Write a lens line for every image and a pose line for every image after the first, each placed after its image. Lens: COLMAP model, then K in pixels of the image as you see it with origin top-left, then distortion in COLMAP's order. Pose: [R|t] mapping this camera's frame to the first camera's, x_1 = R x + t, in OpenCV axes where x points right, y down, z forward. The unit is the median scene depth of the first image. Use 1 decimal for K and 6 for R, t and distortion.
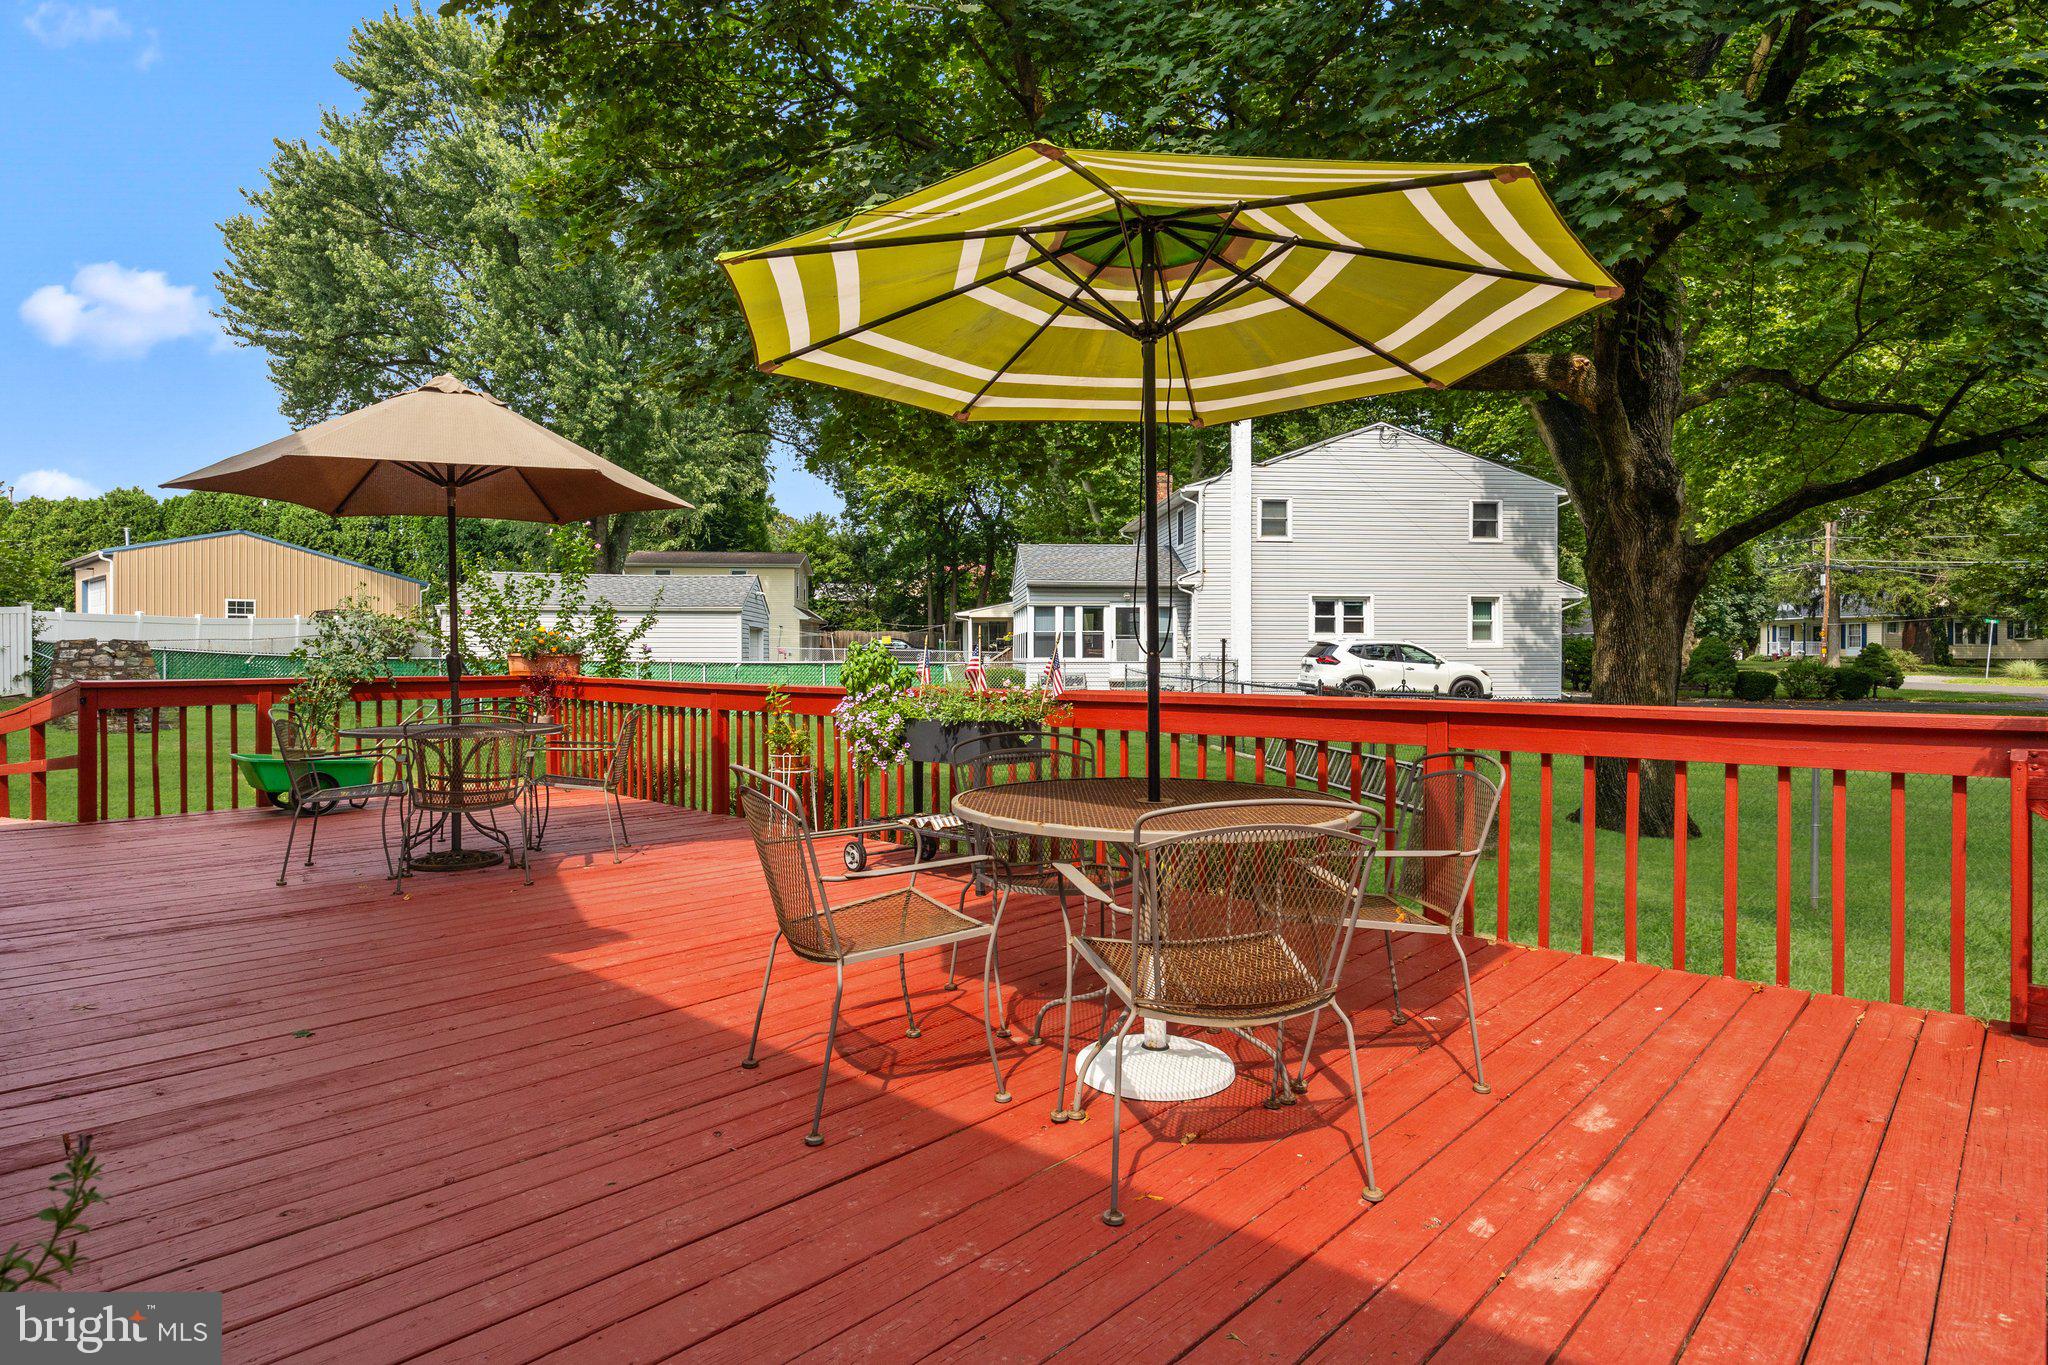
lens RADIAL K [[1143.9, 0, 1024.0], [0, 1143.9, 682.5], [0, 0, 1]] dist [0.001859, 0.000591]
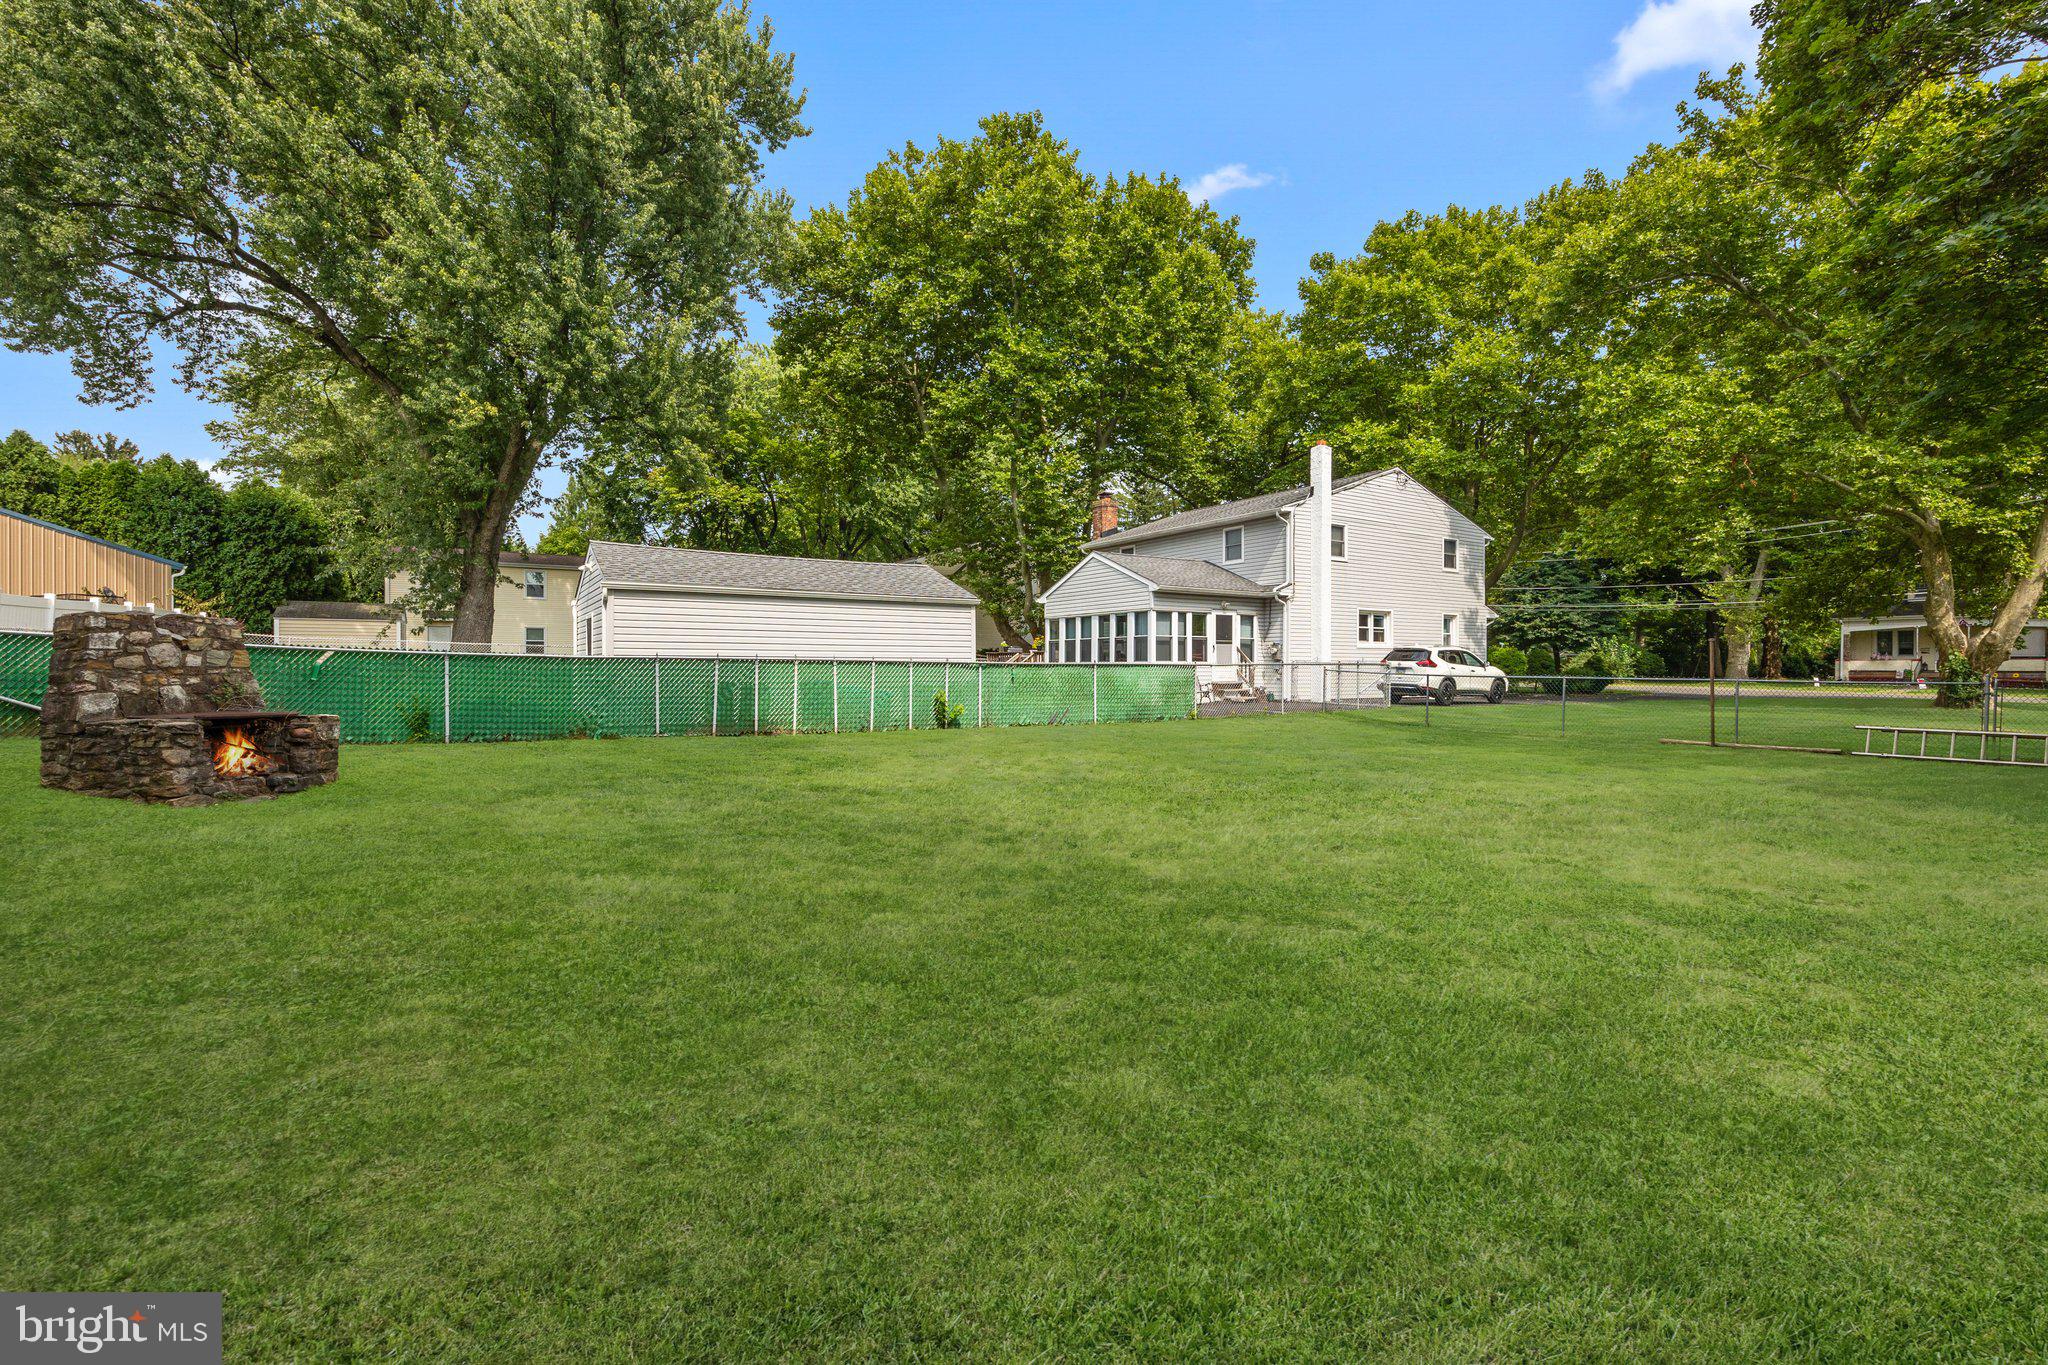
lens RADIAL K [[898.1, 0, 1024.0], [0, 898.1, 682.5], [0, 0, 1]] dist [-0.010519, -0.000296]
pose [[0.880159, -0.007792, 0.474614, -0.484527], [0.010247, 0.999944, -0.002586, -0.001766], [-0.474568, 0.007139, 0.880190, 0.351136]]
